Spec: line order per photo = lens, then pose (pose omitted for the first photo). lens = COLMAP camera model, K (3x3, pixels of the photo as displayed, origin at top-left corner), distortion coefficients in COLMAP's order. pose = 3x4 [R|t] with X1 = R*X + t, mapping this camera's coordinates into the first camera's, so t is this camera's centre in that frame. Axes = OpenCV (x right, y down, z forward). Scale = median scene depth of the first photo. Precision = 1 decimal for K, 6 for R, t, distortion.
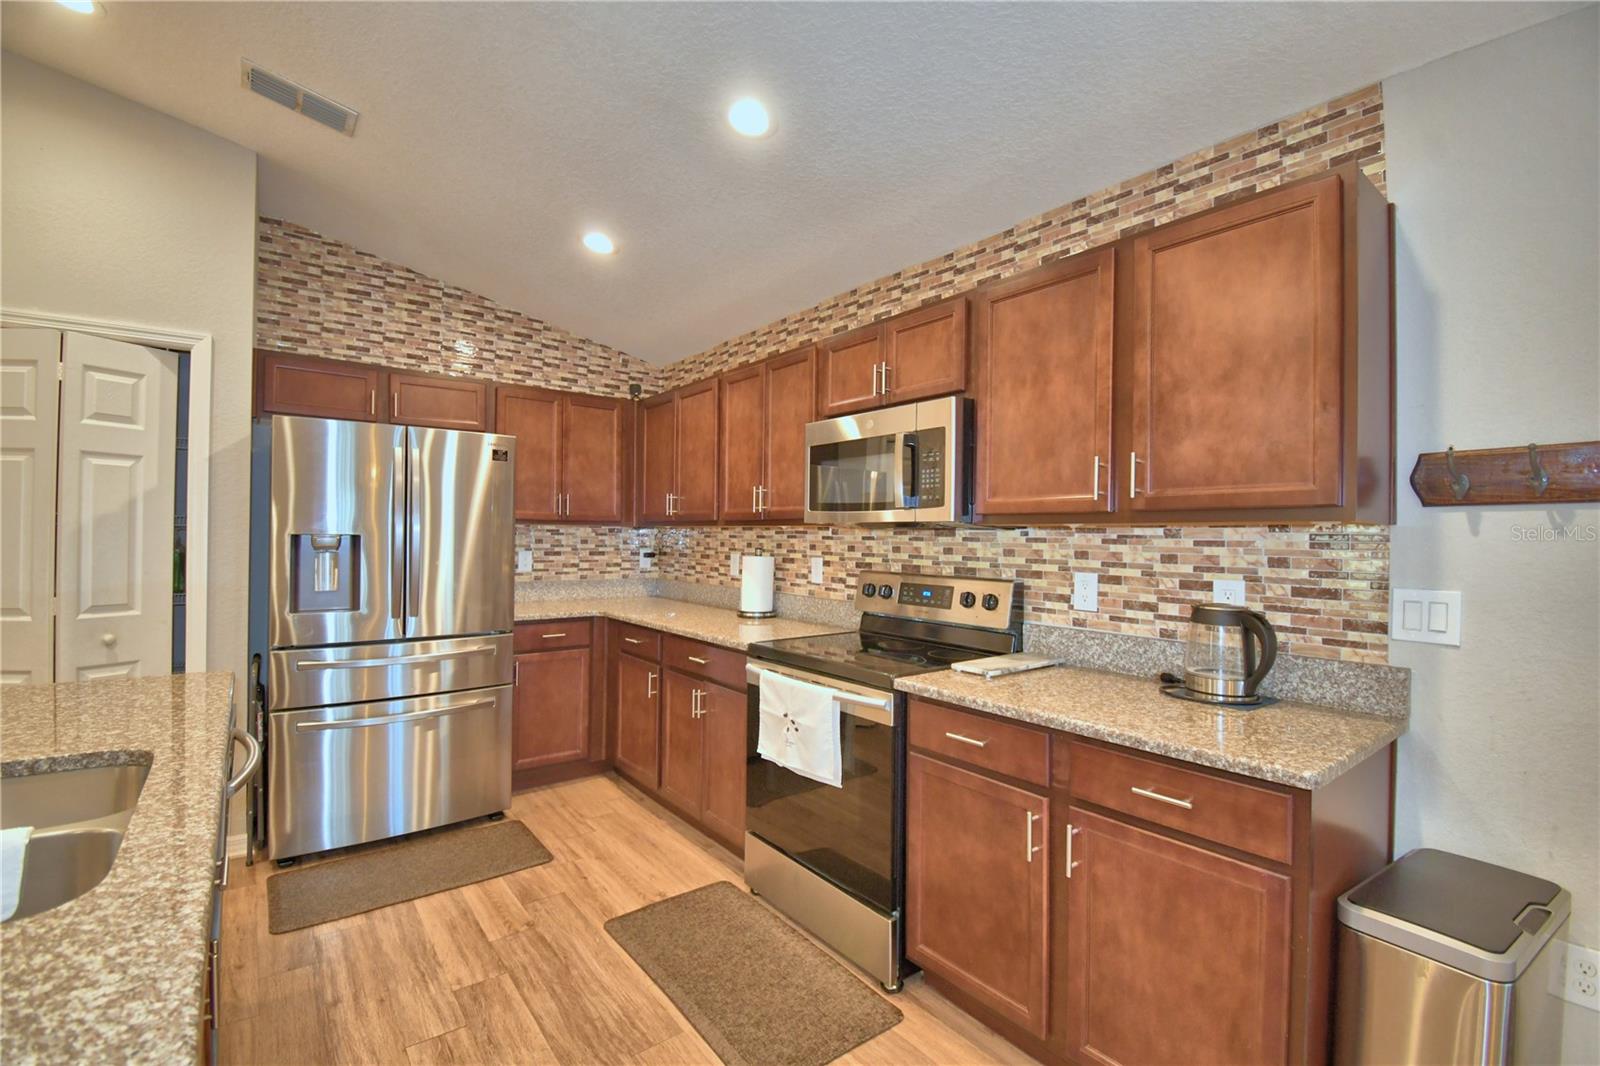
lens RADIAL K [[698.1, 0, 793.6], [0, 698.1, 533.0], [0, 0, 1]] dist [0.014391, -0.021824]
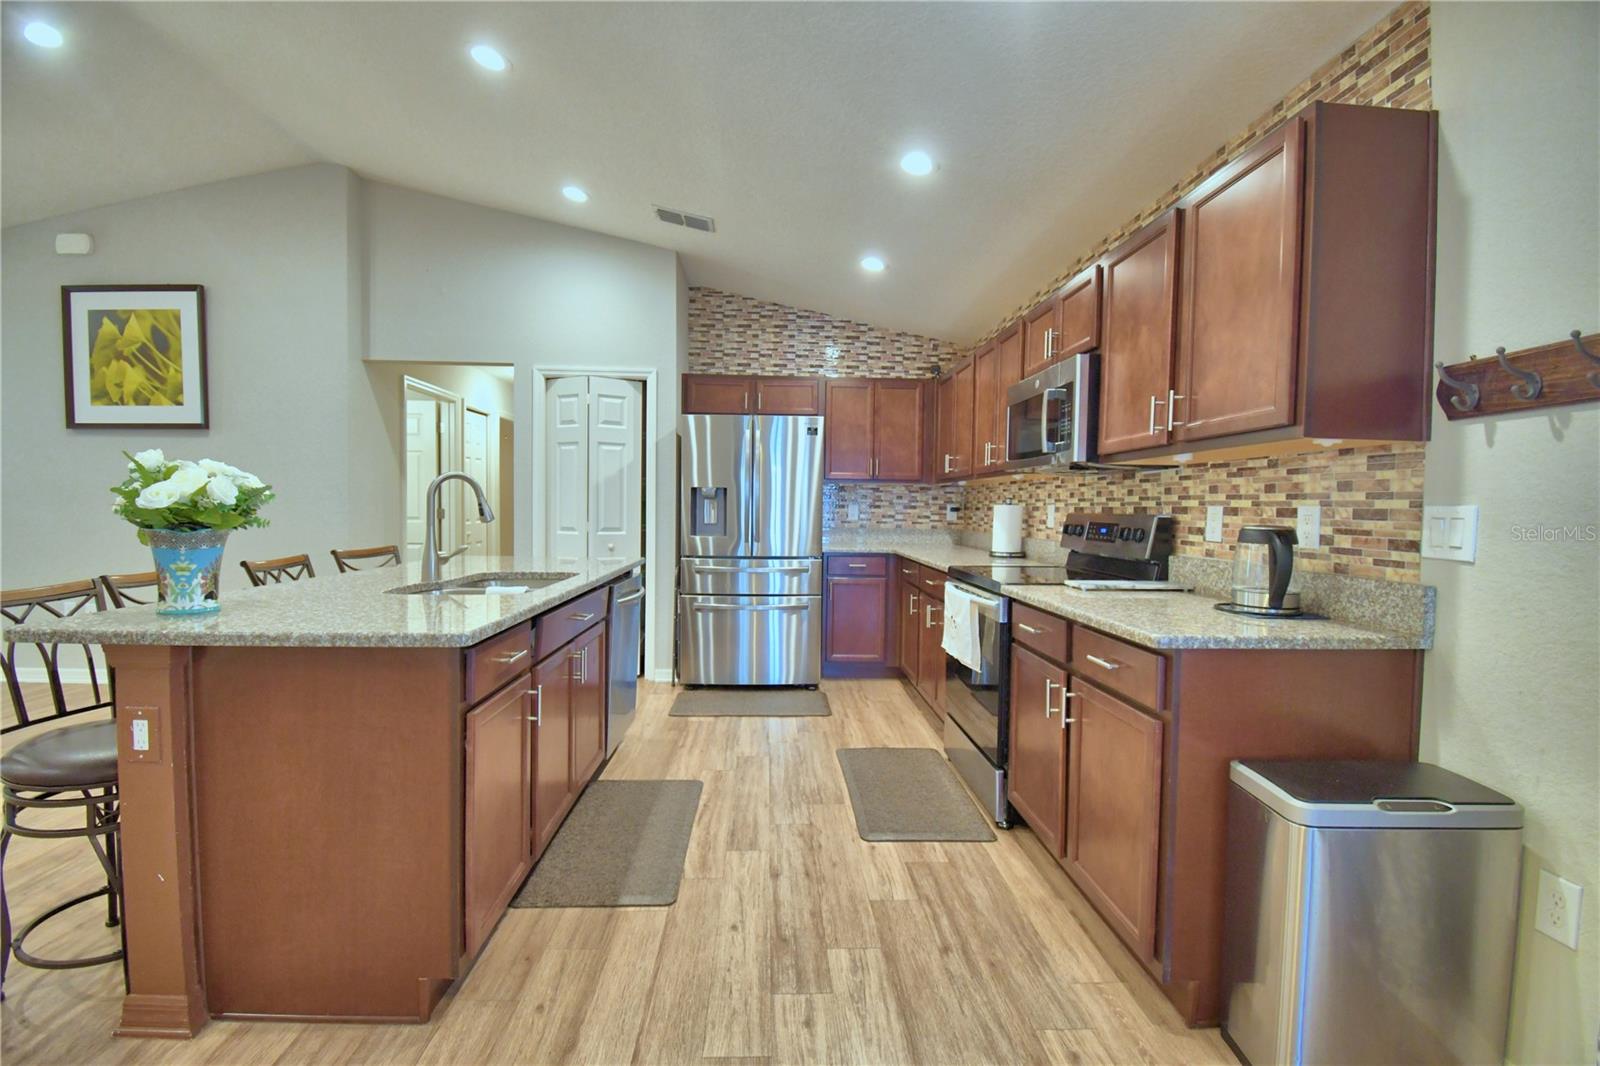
lens RADIAL K [[698.1, 0, 793.6], [0, 698.1, 533.0], [0, 0, 1]] dist [0.014391, -0.021824]
pose [[0.815146, 0.021197, -0.578867, 0.471755], [-0.001130, 0.999387, 0.035004, 0.056638], [0.579254, -0.027879, 0.814670, -0.215169]]
